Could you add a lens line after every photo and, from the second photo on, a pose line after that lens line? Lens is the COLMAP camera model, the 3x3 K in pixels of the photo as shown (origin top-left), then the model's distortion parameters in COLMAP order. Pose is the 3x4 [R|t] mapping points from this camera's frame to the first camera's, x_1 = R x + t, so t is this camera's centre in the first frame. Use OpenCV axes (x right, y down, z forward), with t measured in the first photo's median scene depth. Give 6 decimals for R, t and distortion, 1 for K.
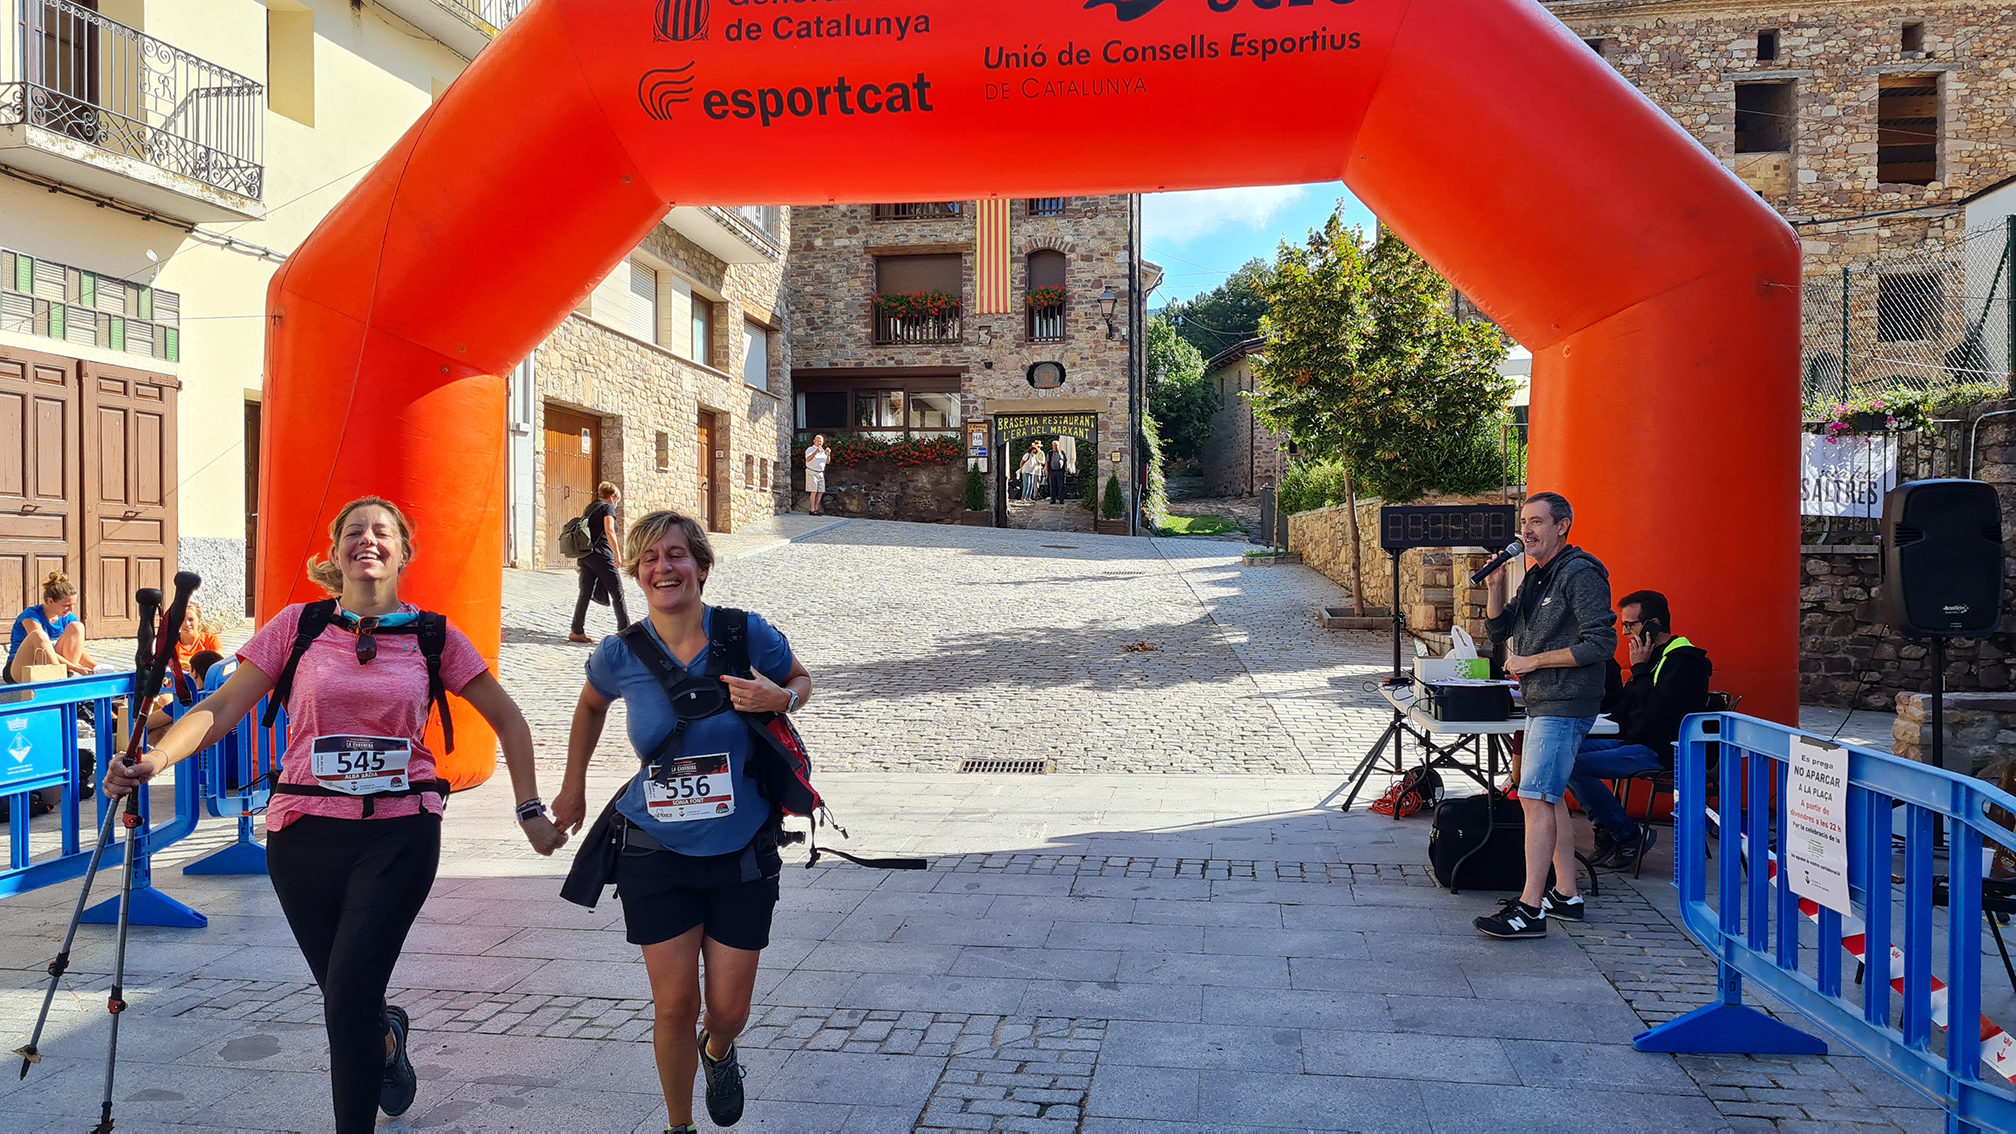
lens RADIAL K [[1517.9, 0, 989.2], [0, 1517.9, 587.3], [0, 0, 1]] dist [0.064637, -0.049161]
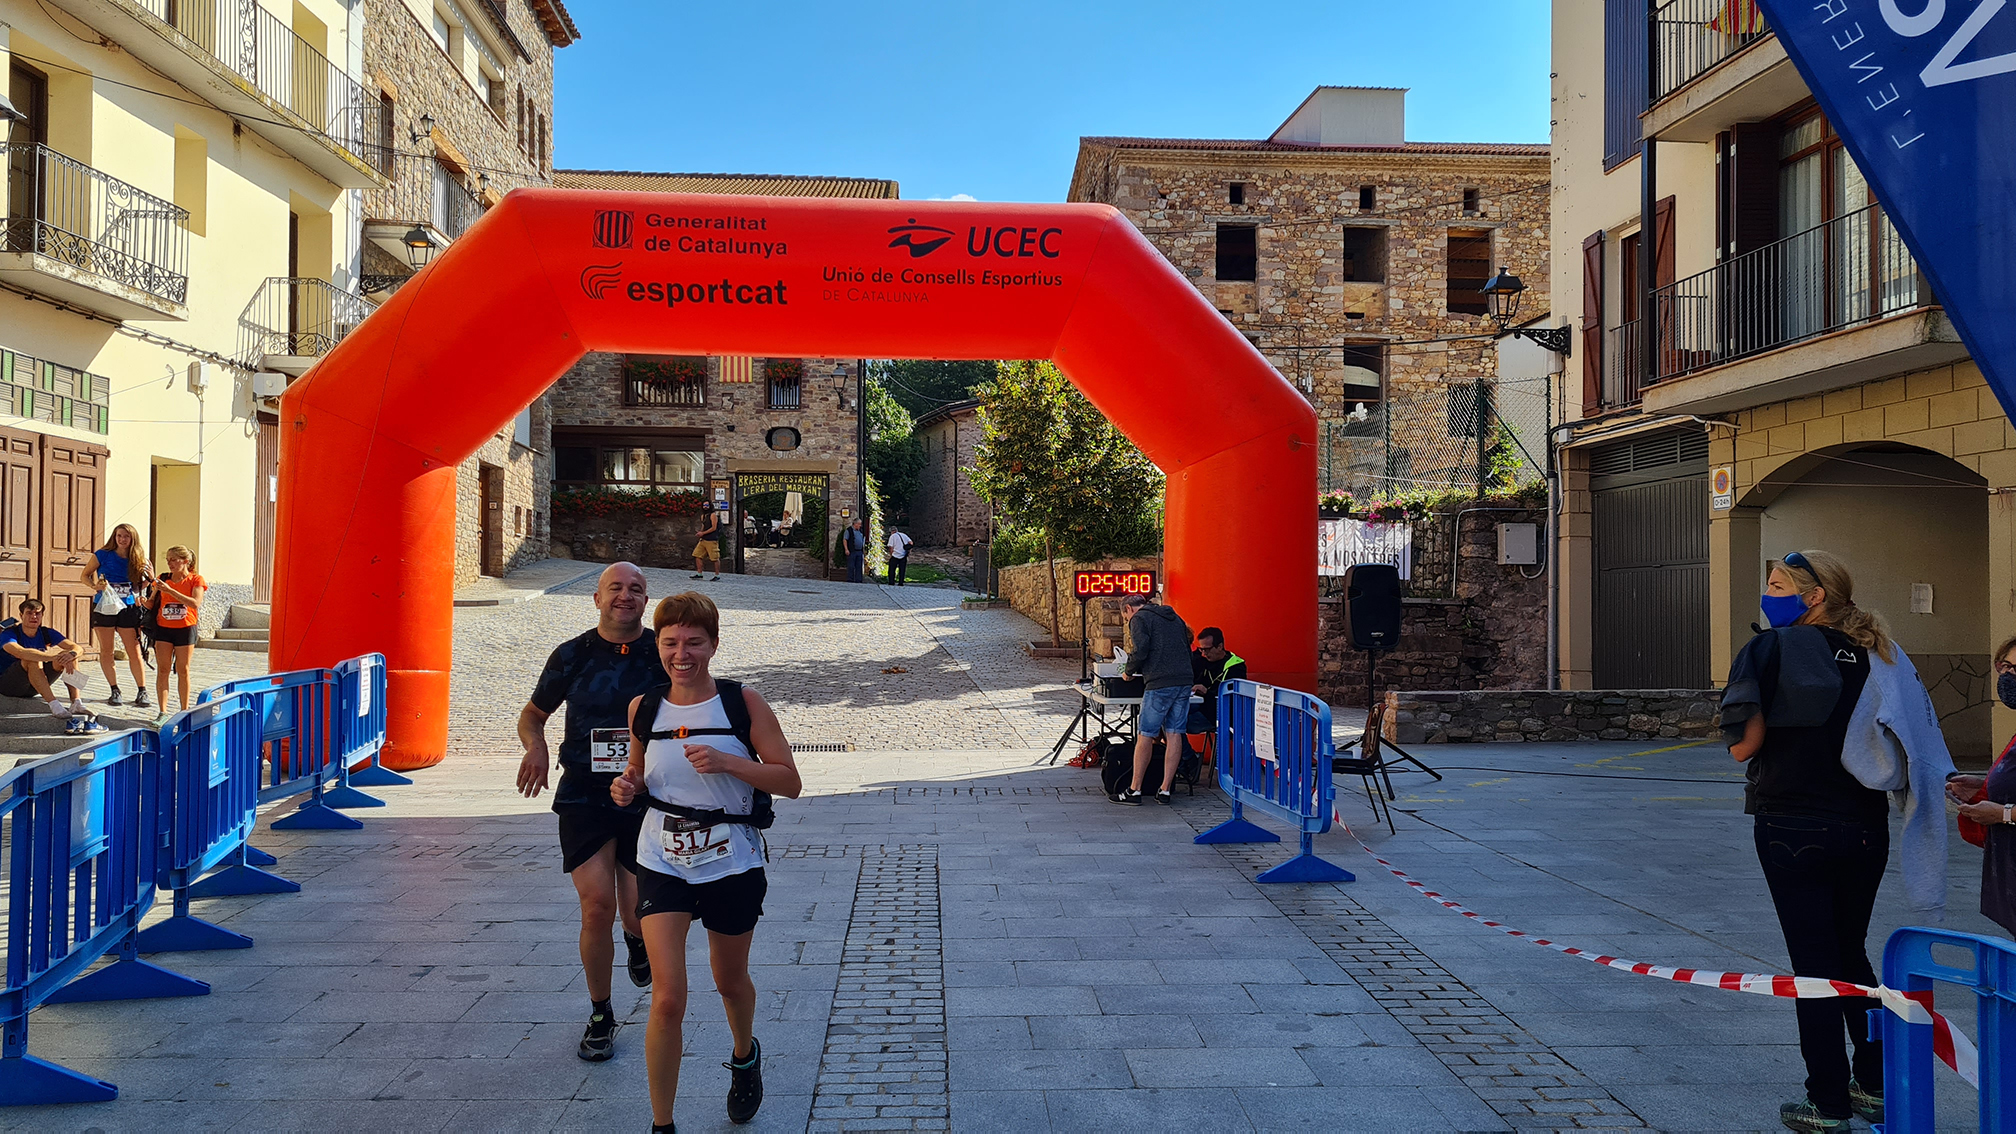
lens RADIAL K [[1512.6, 0, 1020.6], [0, 1512.6, 587.5], [0, 0, 1]] dist [0.063648, -0.052740]
pose [[0.975919, 0.010224, 0.217893, -0.069975], [-0.003848, 0.999553, -0.029663, 0.005447], [-0.218099, 0.028111, 0.975522, -0.259889]]
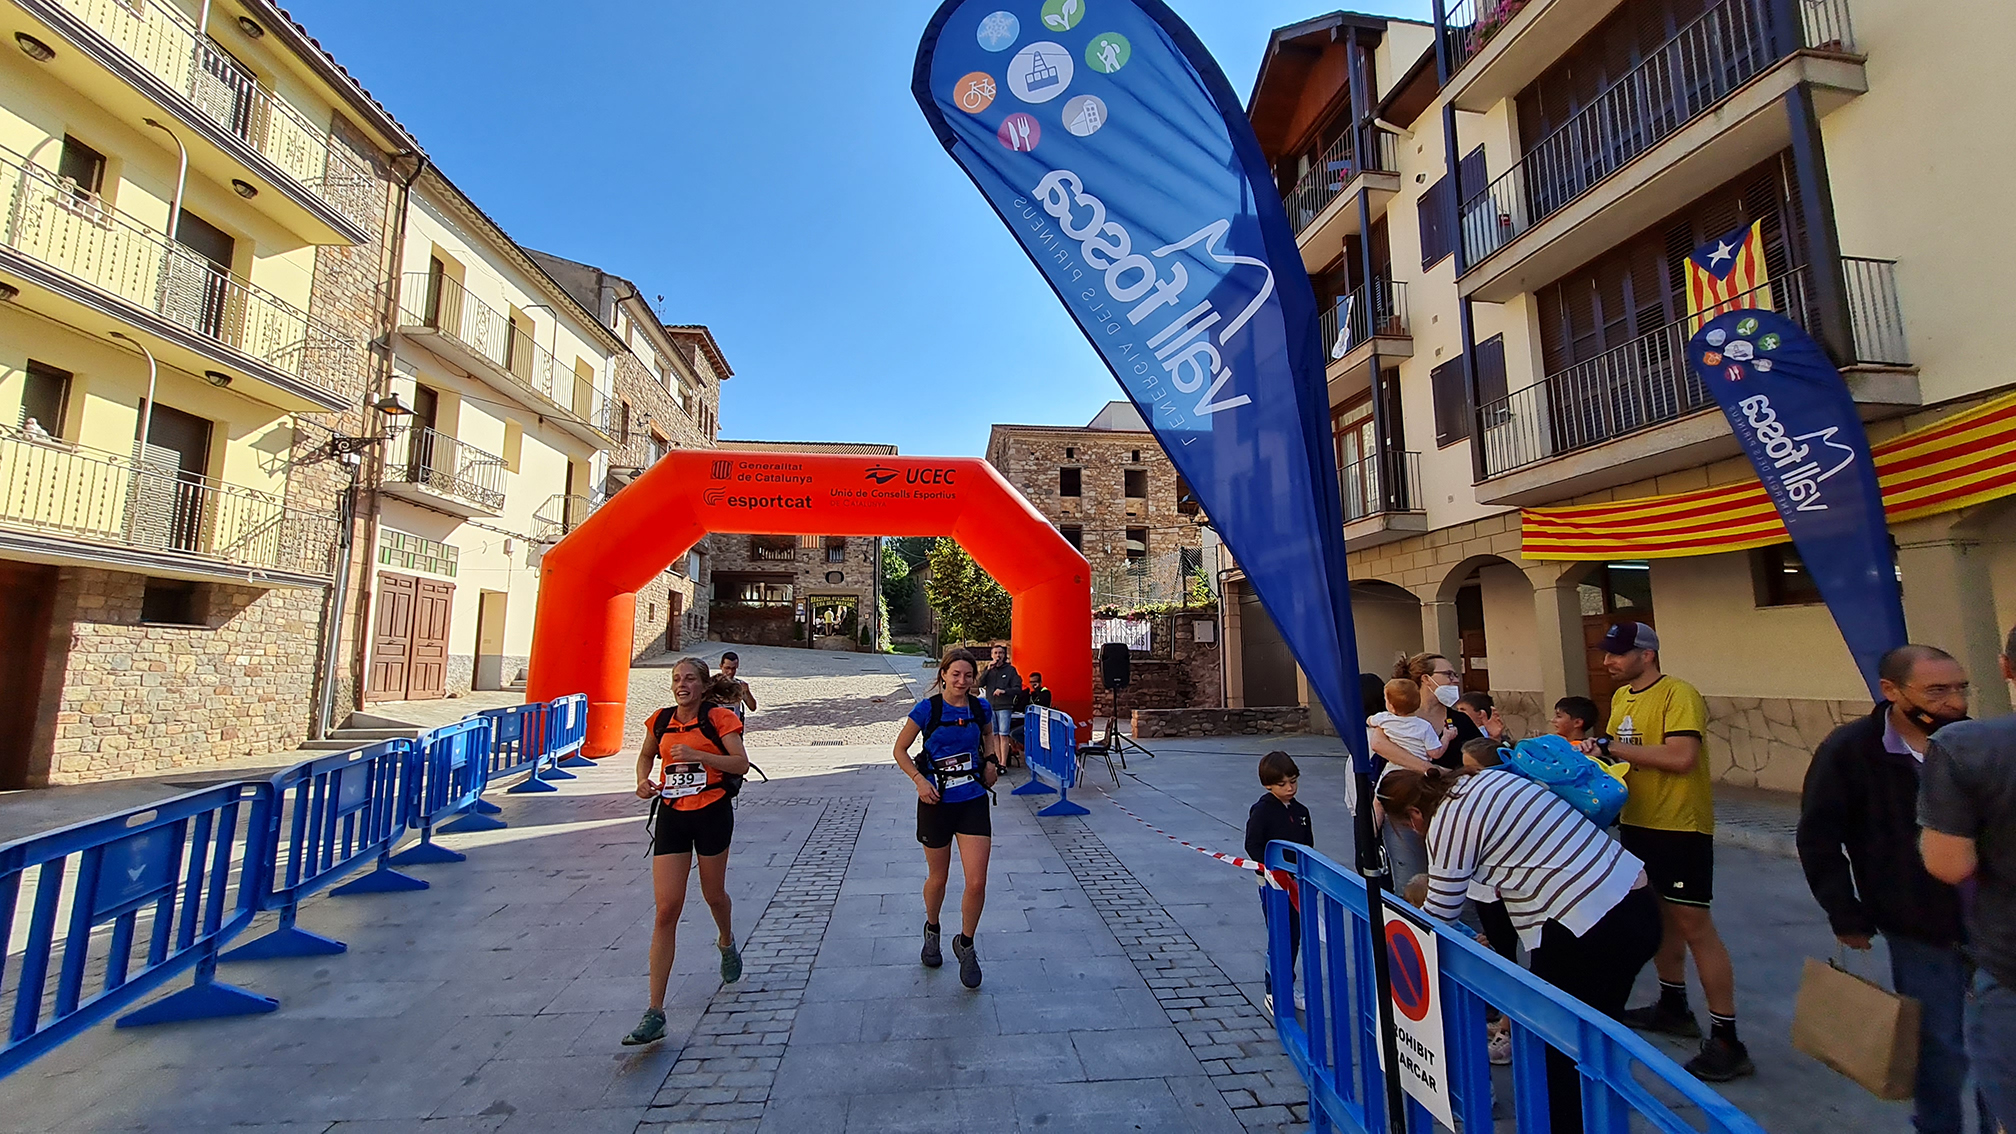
lens RADIAL K [[791.9, 0, 1007.0], [0, 791.9, 565.4], [0, 0, 1]] dist [0.000970, 0.000656]
pose [[0.965762, 0.033508, 0.257255, -0.031943], [0.003344, 0.989933, -0.141496, 0.004359], [-0.259406, 0.137512, 0.955928, -0.264793]]
